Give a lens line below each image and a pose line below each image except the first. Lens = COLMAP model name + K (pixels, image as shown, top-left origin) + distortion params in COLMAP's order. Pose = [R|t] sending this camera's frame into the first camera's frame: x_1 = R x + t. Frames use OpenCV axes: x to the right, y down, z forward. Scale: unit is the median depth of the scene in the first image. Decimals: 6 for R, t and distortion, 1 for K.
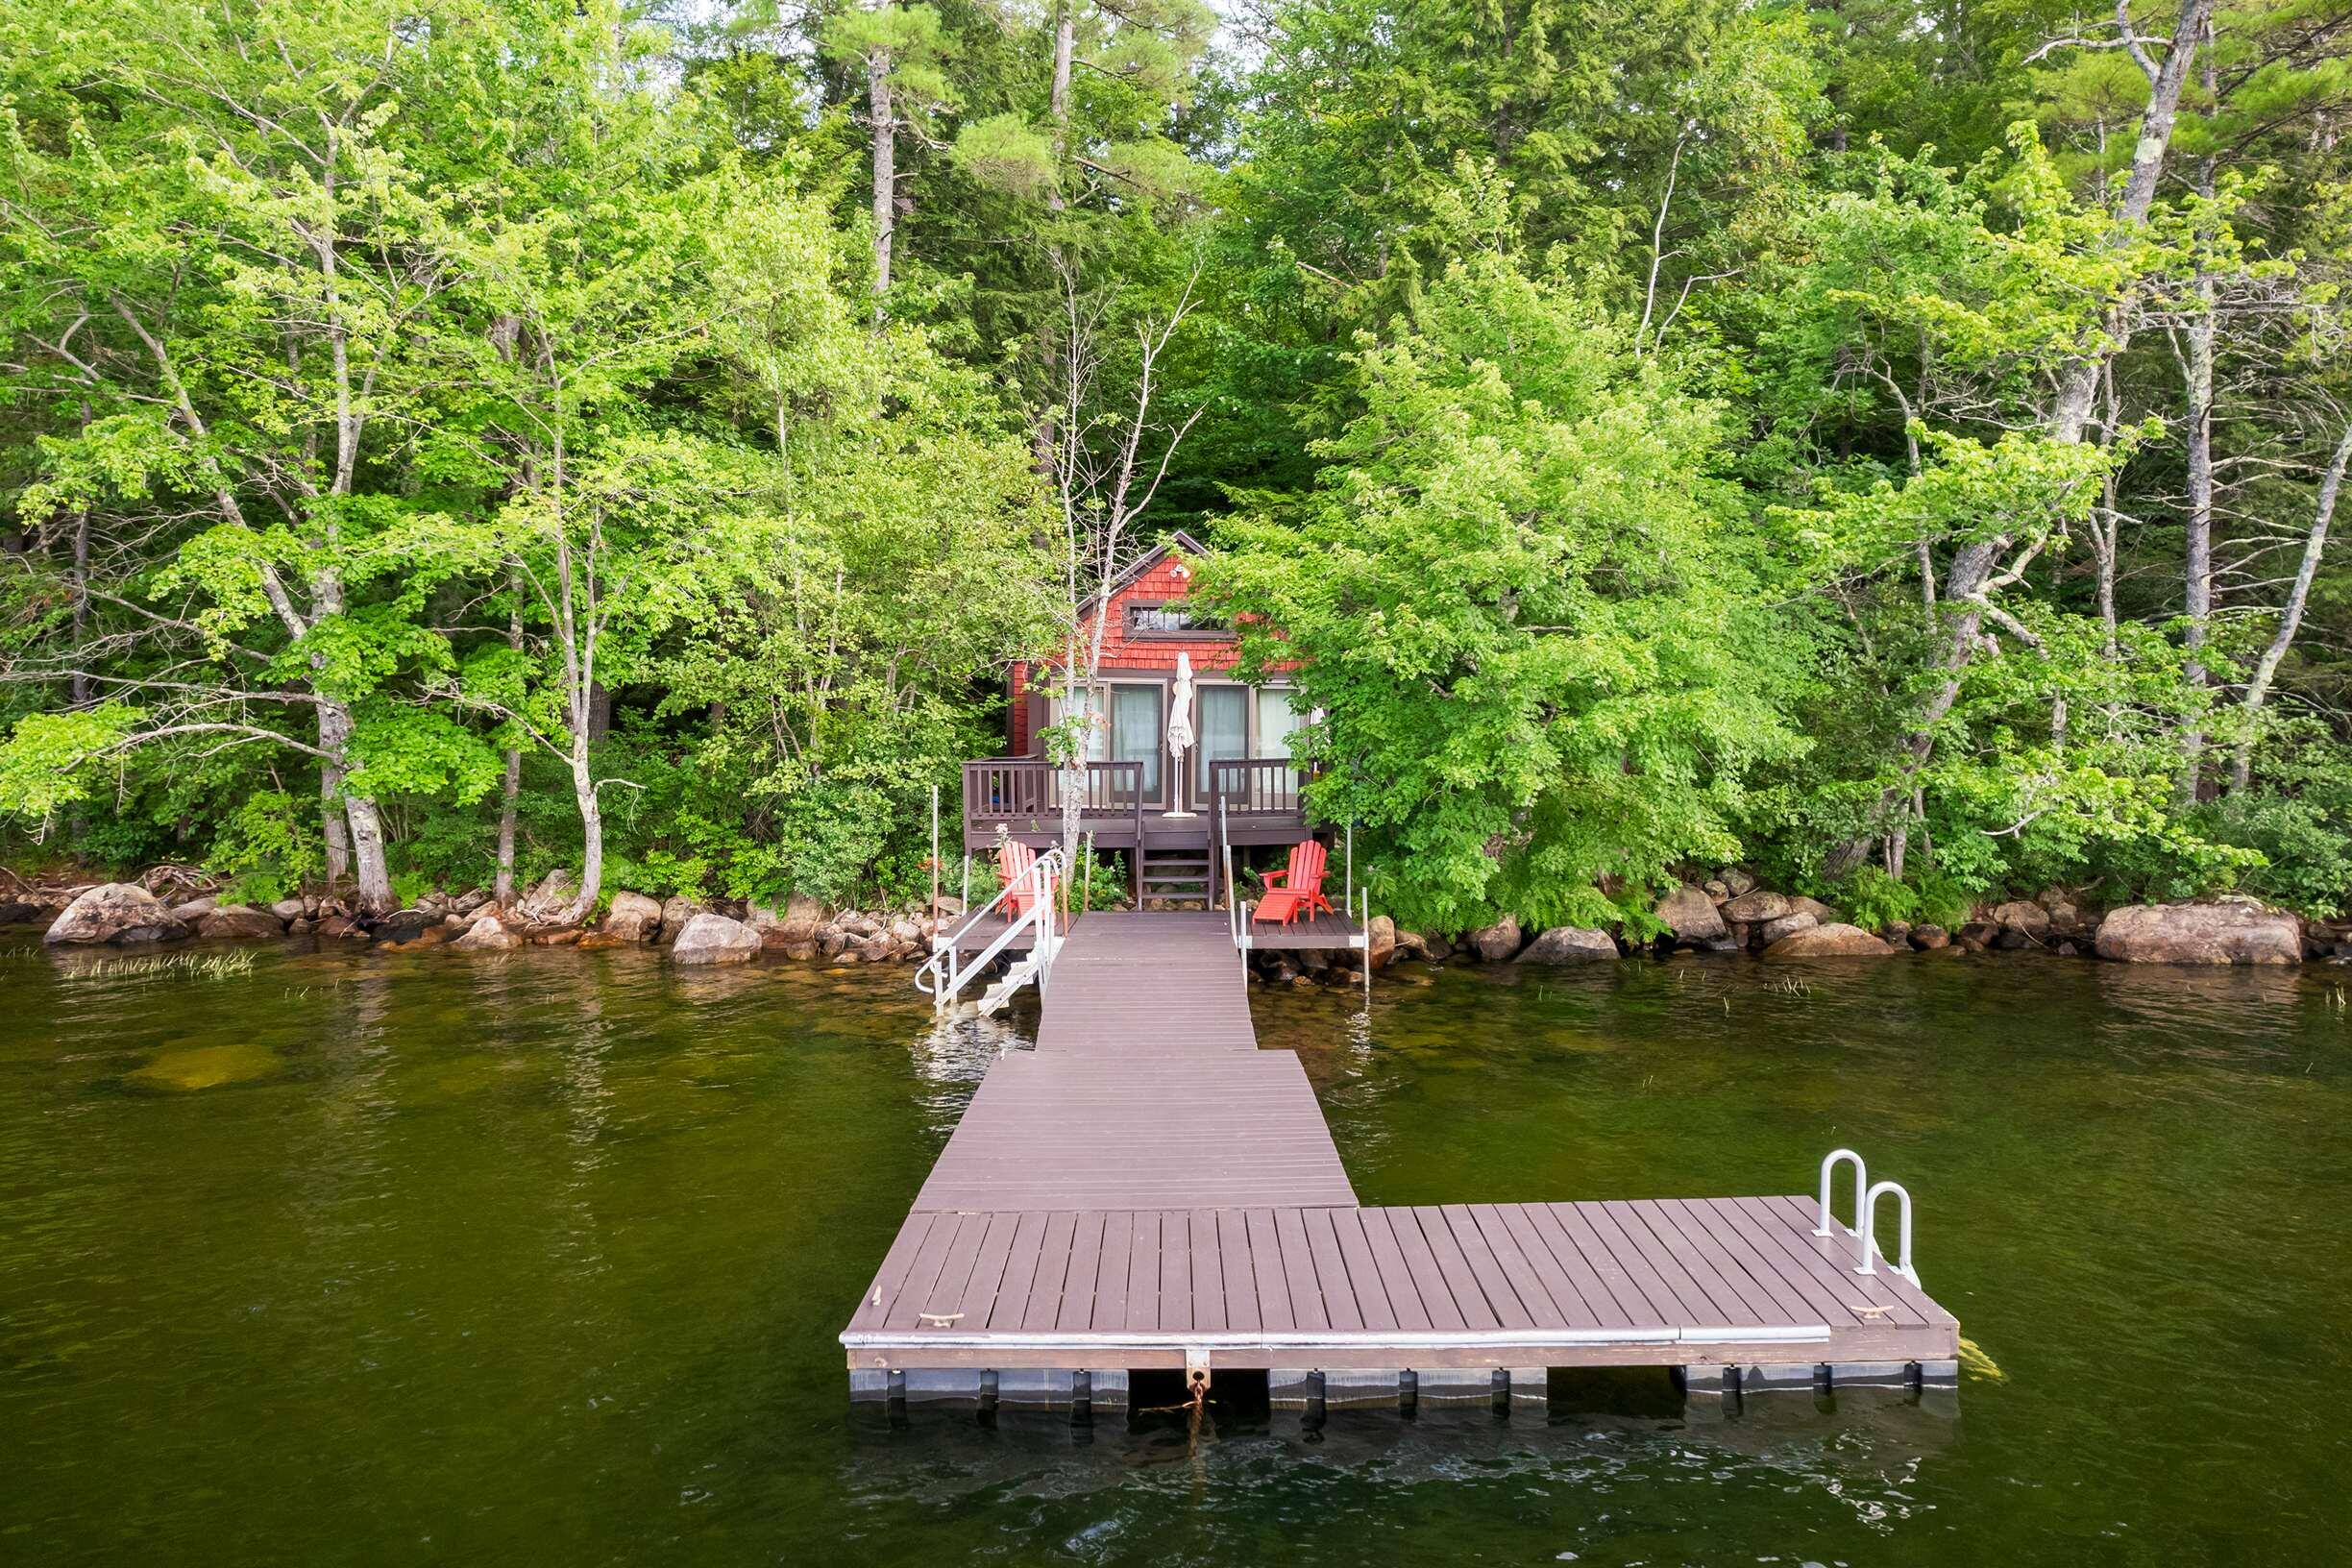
lens RADIAL K [[1628.9, 0, 1237.1], [0, 1628.9, 713.6], [0, 0, 1]] dist [-0.017930, -0.000538]
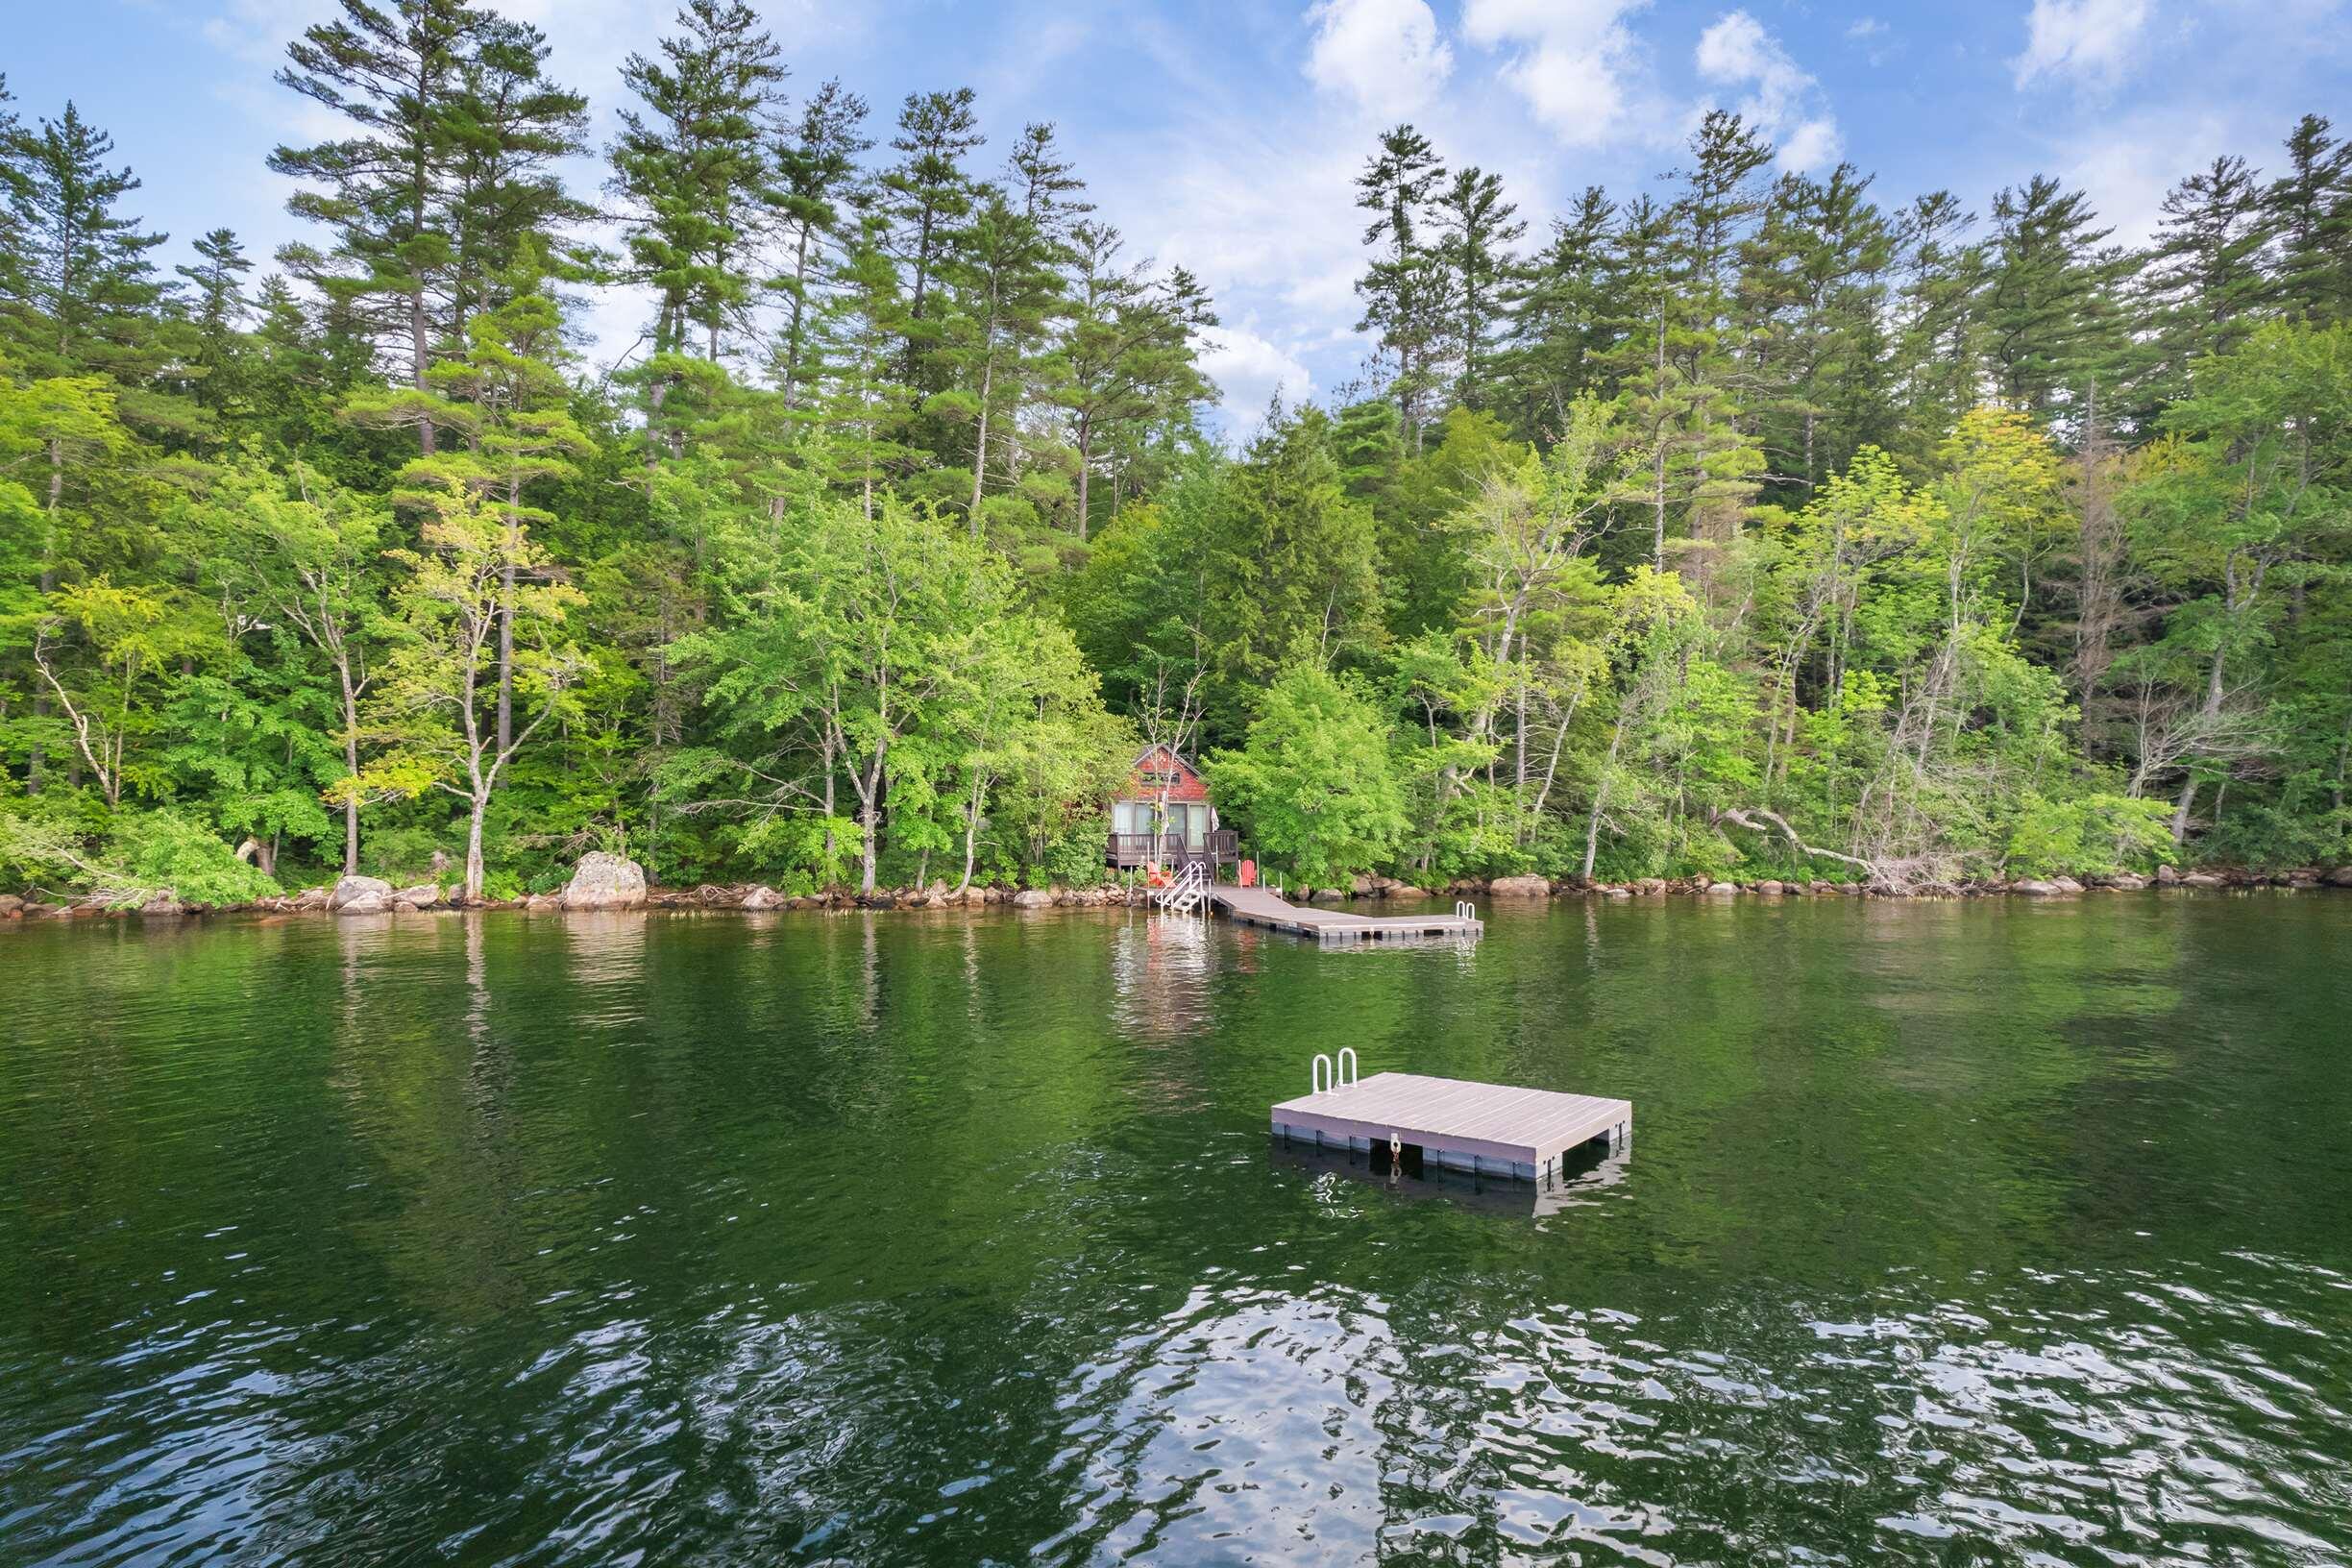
lens RADIAL K [[1428.9, 0, 1176.0], [0, 1428.9, 803.7], [0, 0, 1]] dist [0.008391, 0.003785]
pose [[0.958041, -0.003697, 0.286609, -0.789882], [-0.000039, 0.999915, 0.013028, -0.054928], [-0.286633, -0.012492, 0.957959, -1.378189]]
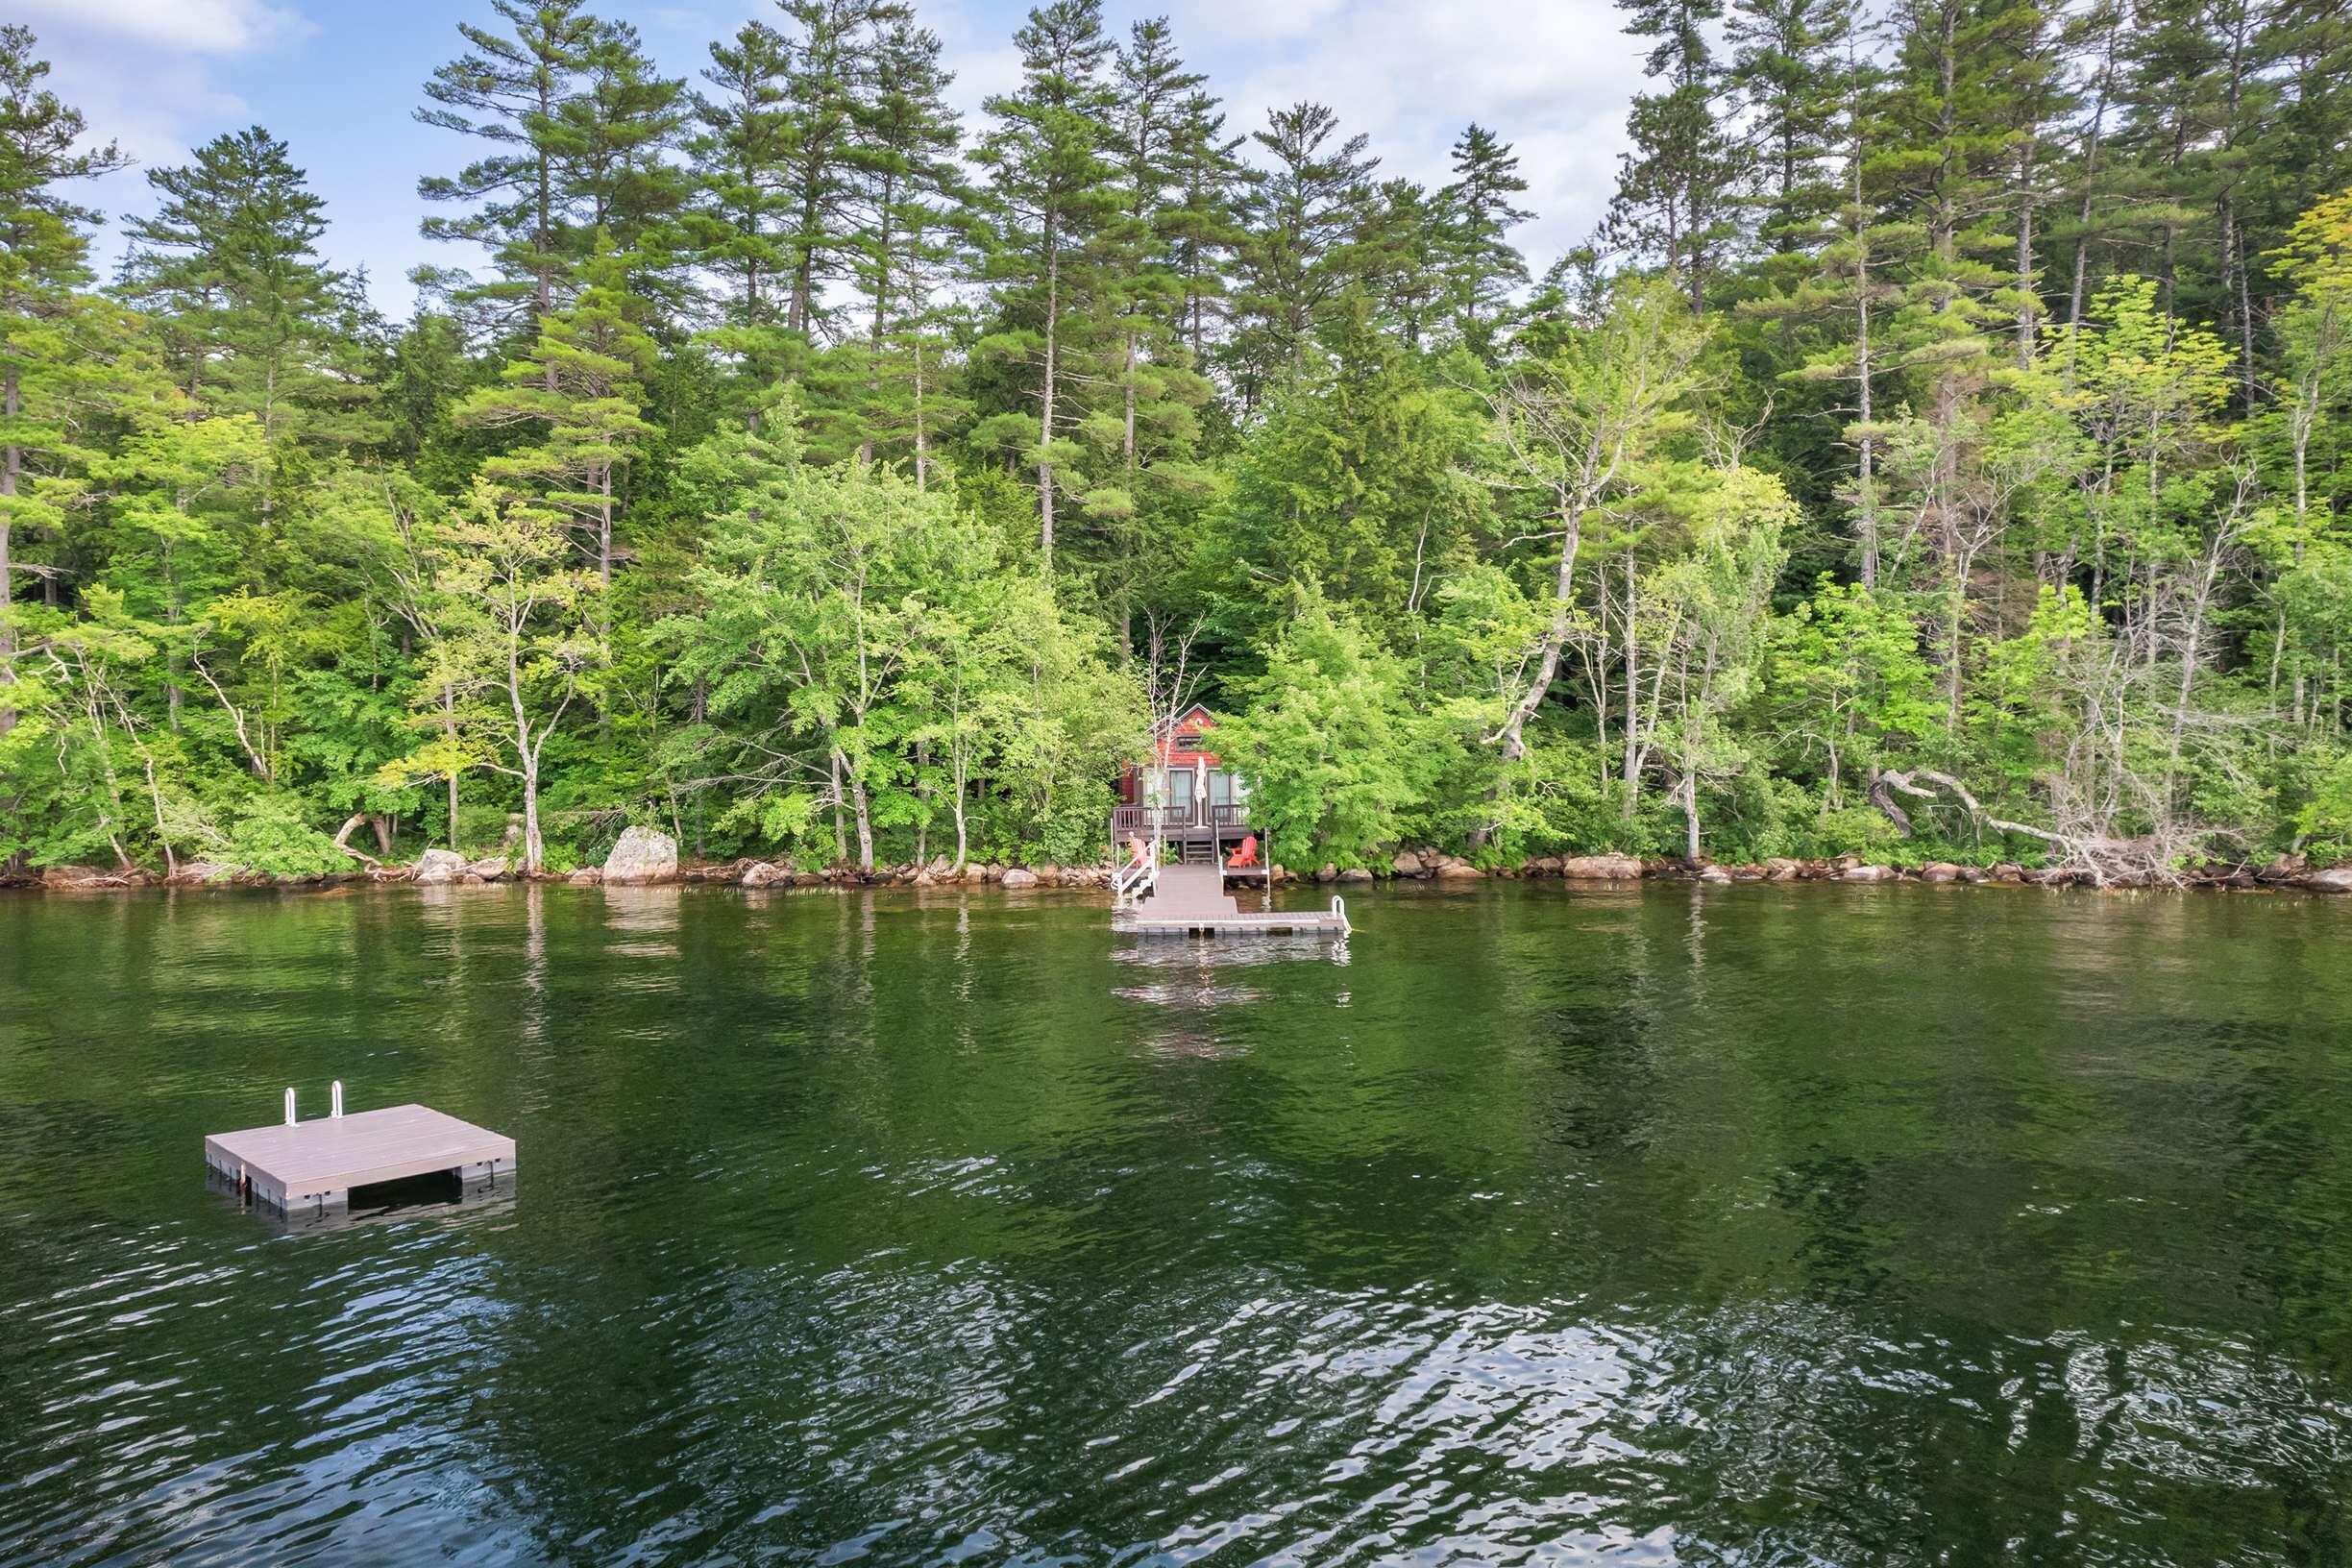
lens RADIAL K [[1628.9, 0, 1166.2], [0, 1628.9, 770.7], [0, 0, 1]] dist [-0.017930, -0.000538]
pose [[0.997908, -0.019241, -0.061715, 0.071252], [0.021020, 0.999378, 0.028309, -0.099989], [0.061132, -0.029547, 0.997692, -1.547294]]
